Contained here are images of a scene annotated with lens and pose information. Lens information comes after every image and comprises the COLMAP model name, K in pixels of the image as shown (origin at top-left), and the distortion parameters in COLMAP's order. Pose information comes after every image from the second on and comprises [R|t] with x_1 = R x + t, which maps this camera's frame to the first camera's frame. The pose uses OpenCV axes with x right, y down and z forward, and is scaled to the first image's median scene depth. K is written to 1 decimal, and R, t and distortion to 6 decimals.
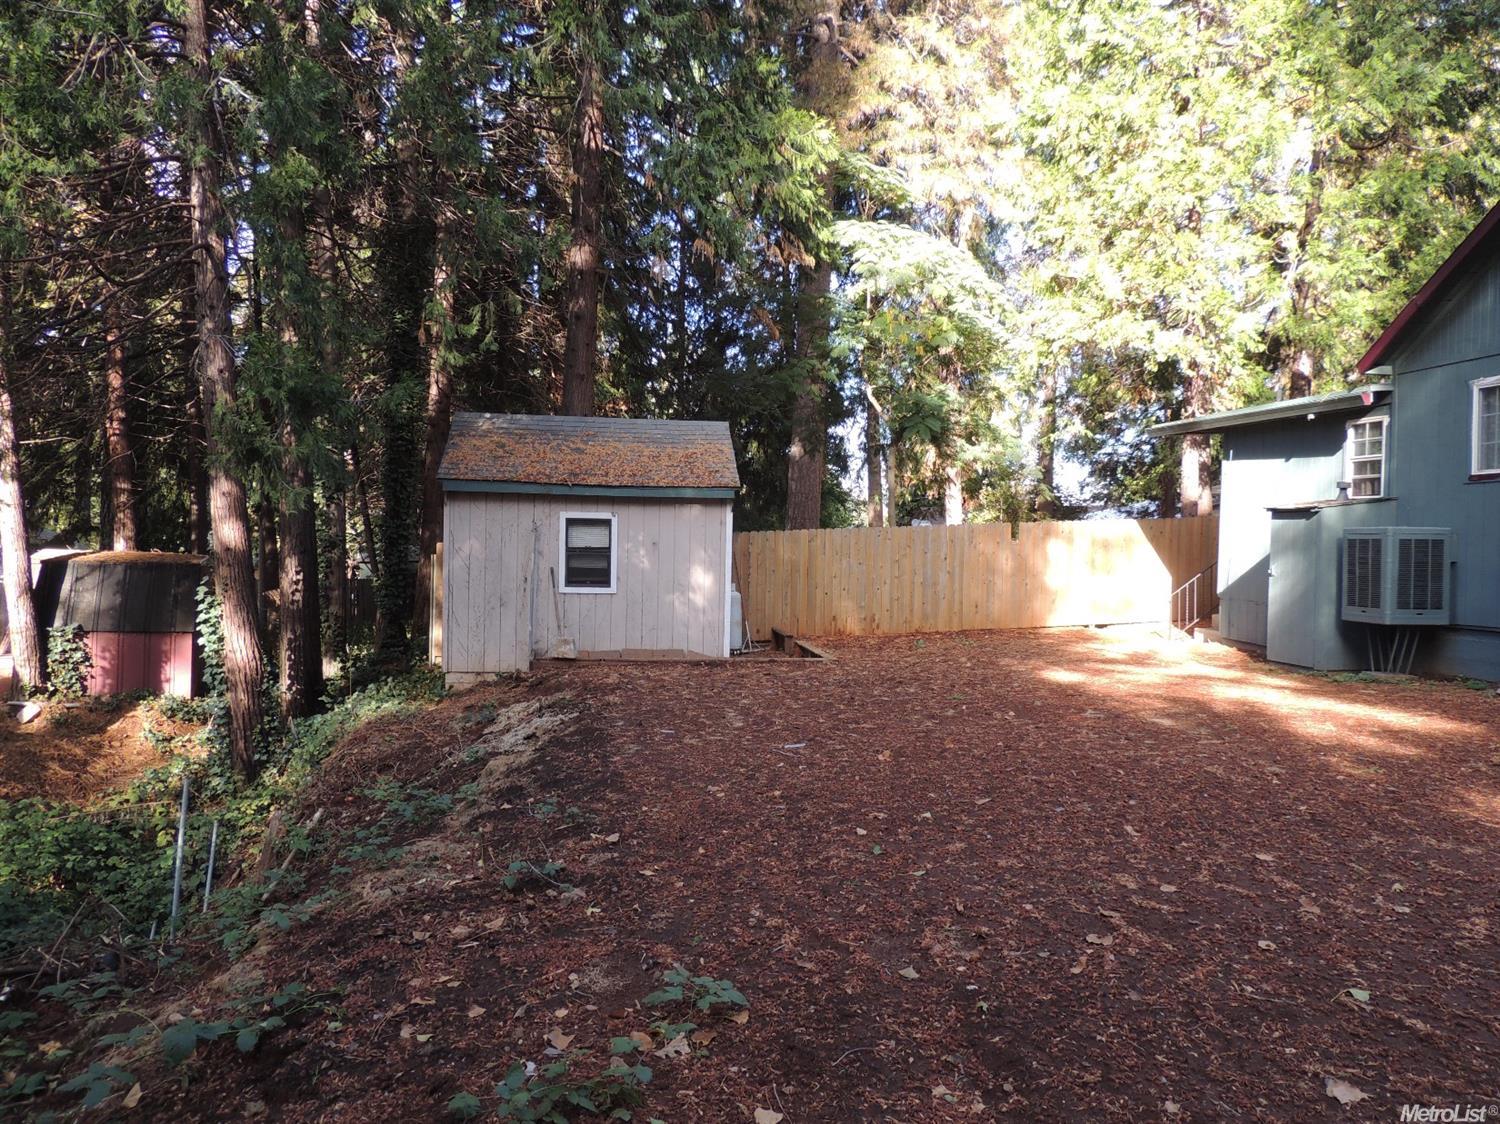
lens RADIAL K [[1076.4, 0, 749.8], [0, 1076.4, 560.9], [0, 0, 1]] dist [0.006315, 0.005778]
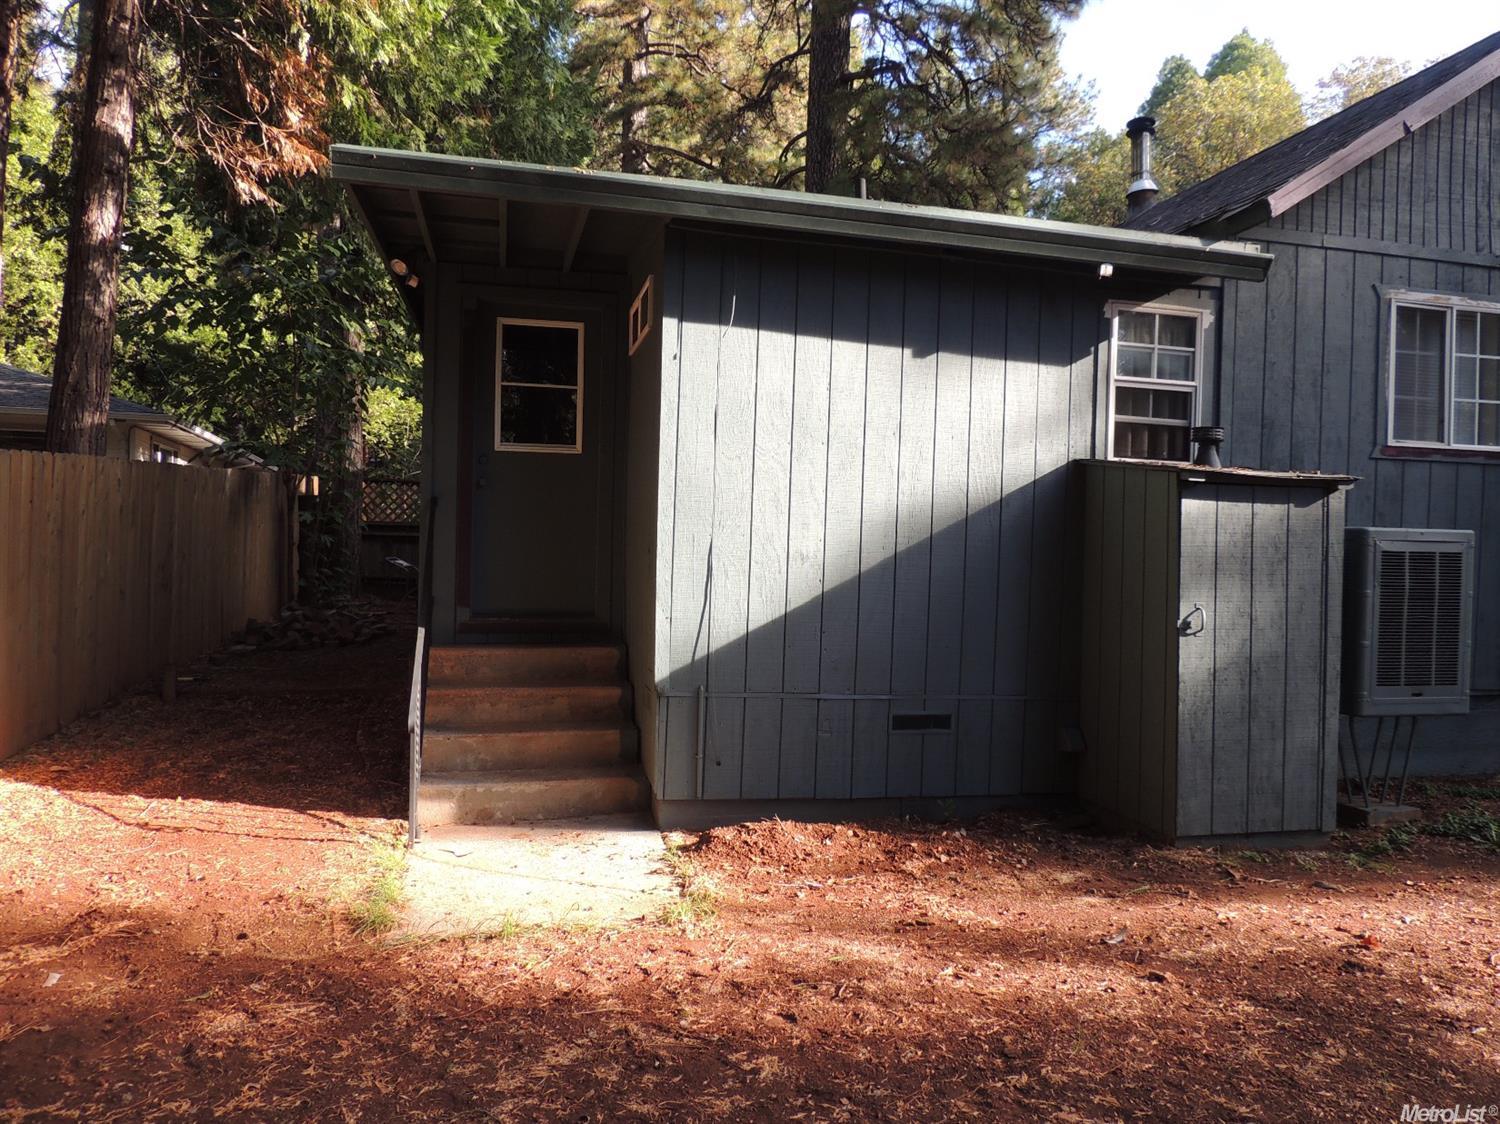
lens RADIAL K [[1076.4, 0, 749.9], [0, 1076.4, 561.1], [0, 0, 1]] dist [0.006315, 0.005778]
pose [[-0.036297, 0.066916, 0.997098, 0.099358], [0.008781, 0.997739, -0.066639, 0.015336], [-0.999302, 0.006337, -0.036803, 1.221559]]
